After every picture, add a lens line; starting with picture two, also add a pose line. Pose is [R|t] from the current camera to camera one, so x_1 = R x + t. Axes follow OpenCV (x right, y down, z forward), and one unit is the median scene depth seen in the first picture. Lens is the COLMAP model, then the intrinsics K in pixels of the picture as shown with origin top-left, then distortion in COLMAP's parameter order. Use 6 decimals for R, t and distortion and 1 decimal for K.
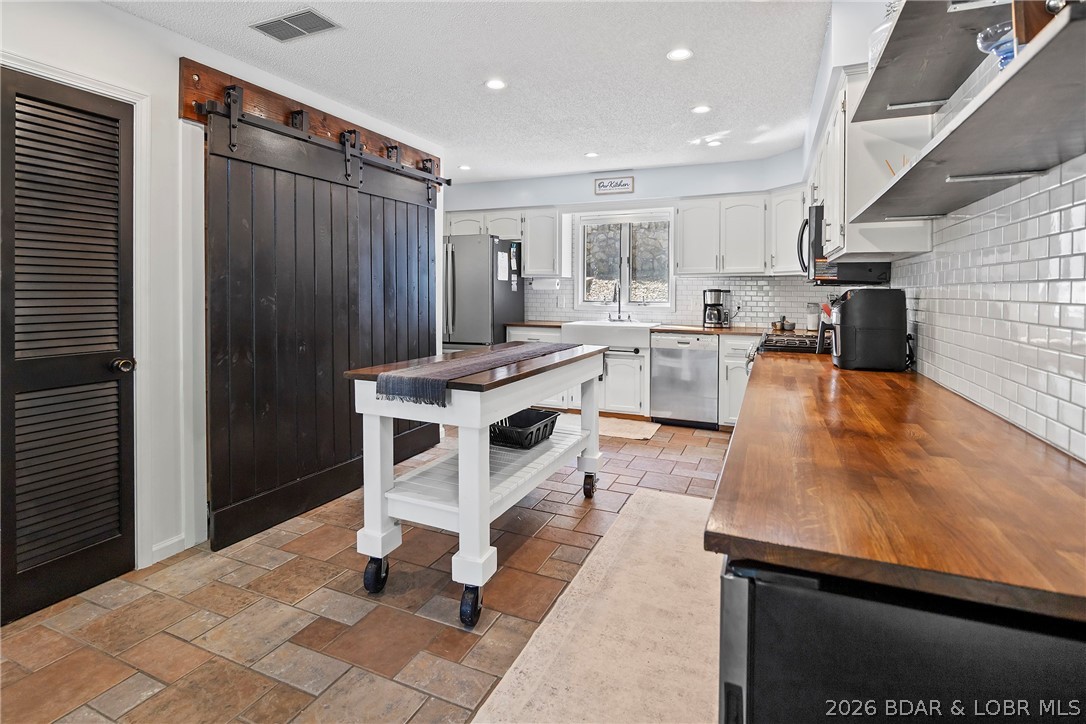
lens RADIAL K [[548.7, 0, 559.0], [0, 548.7, 297.7], [0, 0, 1]] dist [0.005408, 0.001049]
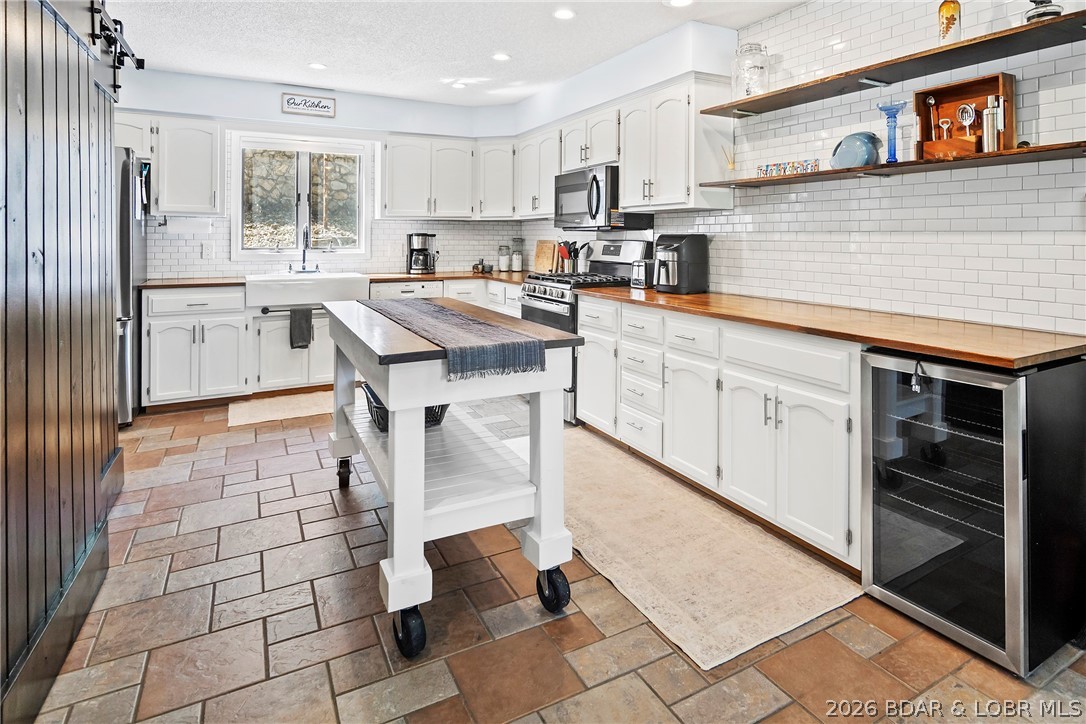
lens RADIAL K [[576.8, 0, 611.7], [0, 576.8, 236.2], [0, 0, 1]] dist [0.004855, -0.000097]
pose [[0.591991, -0.003540, 0.805937, -0.329902], [0.010241, 0.999943, -0.003130, -0.003961], [-0.805880, 0.010107, 0.591993, 0.139363]]
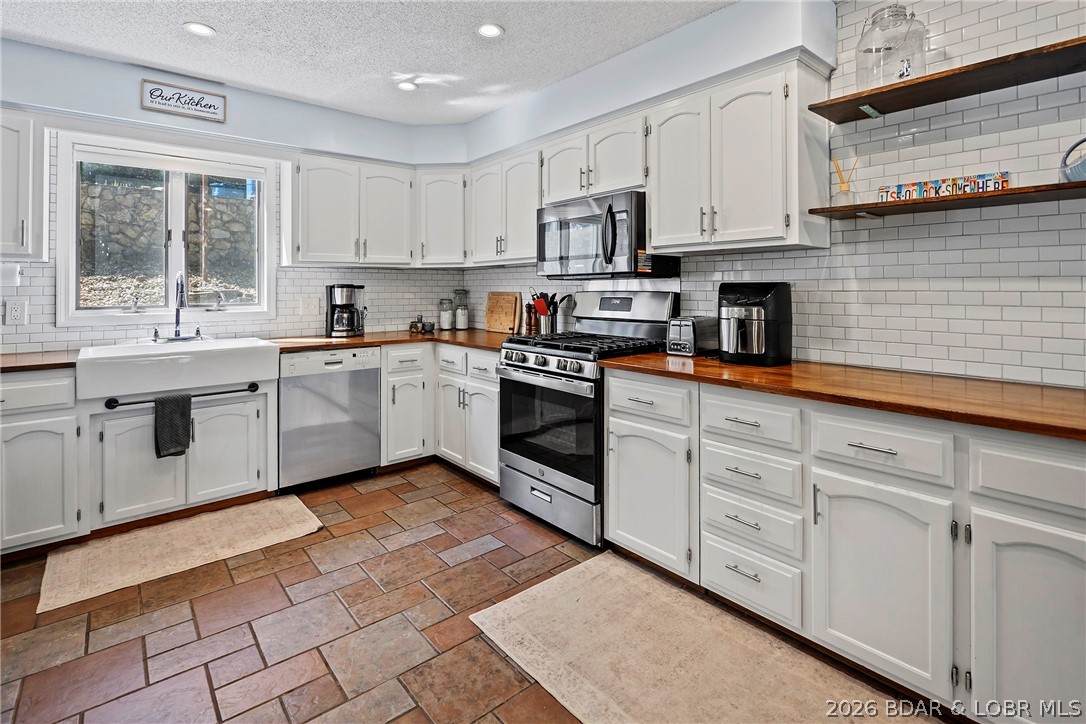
lens RADIAL K [[500.5, 0, 573.1], [0, 500.5, 285.8], [0, 0, 1]] dist [-0.009684, 0.000357]
pose [[0.438006, -0.004957, 0.898958, -0.188281], [0.017918, 0.999834, -0.003217, -0.005917], [-0.898793, 0.017516, 0.438022, 0.430046]]
